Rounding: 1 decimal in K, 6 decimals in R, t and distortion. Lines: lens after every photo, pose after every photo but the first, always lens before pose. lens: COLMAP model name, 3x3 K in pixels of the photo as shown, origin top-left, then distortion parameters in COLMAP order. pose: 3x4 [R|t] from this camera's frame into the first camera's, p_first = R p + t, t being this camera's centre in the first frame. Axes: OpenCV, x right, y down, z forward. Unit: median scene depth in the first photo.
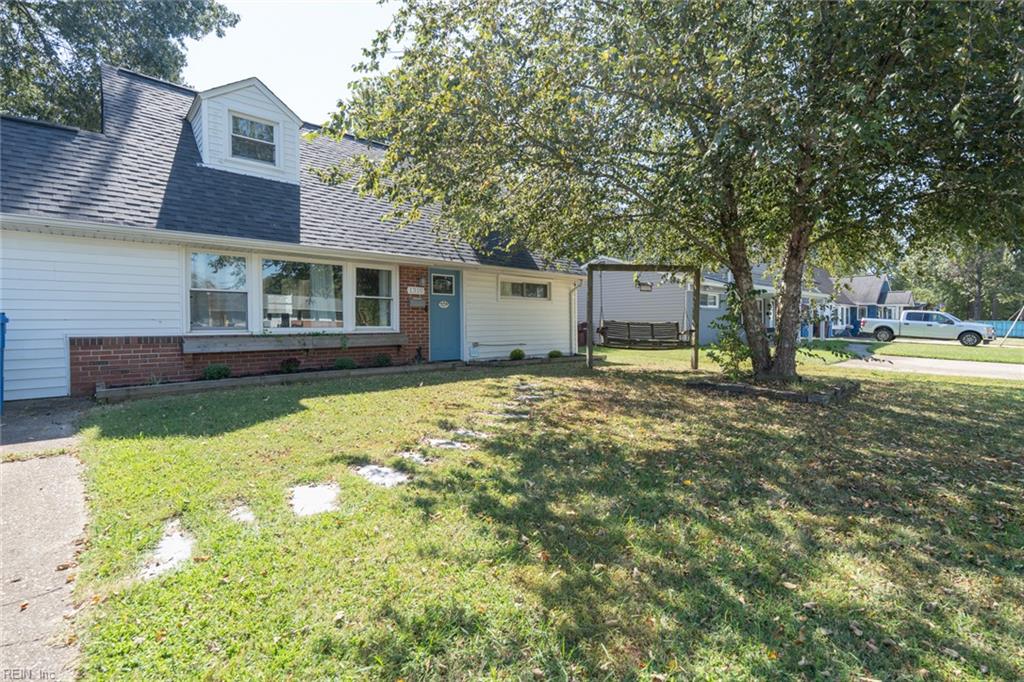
lens RADIAL K [[450.5, 0, 511.8], [0, 450.5, 329.2], [0, 0, 1]] dist [-0.000639, 0.000037]
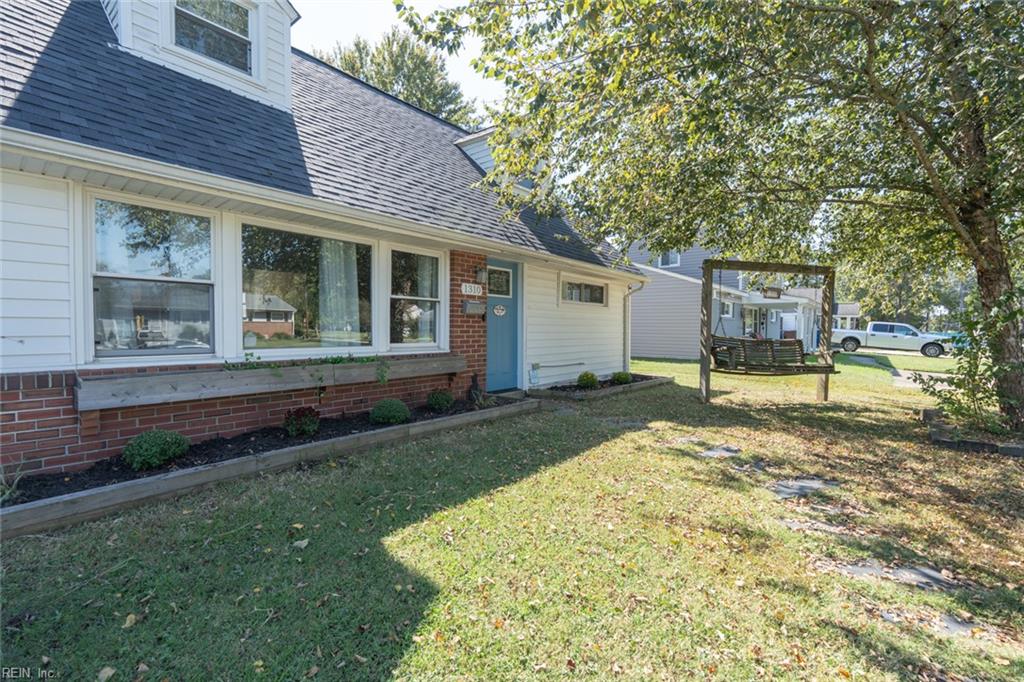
lens RADIAL K [[444.7, 0, 512.5], [0, 444.7, 340.5], [0, 0, 1]] dist [-0.000038, 0.000003]
pose [[0.991312, 0.009465, 0.131193, -0.244044], [-0.011785, 0.999787, 0.016919, -0.022272], [-0.131005, -0.018319, 0.991212, 0.344218]]
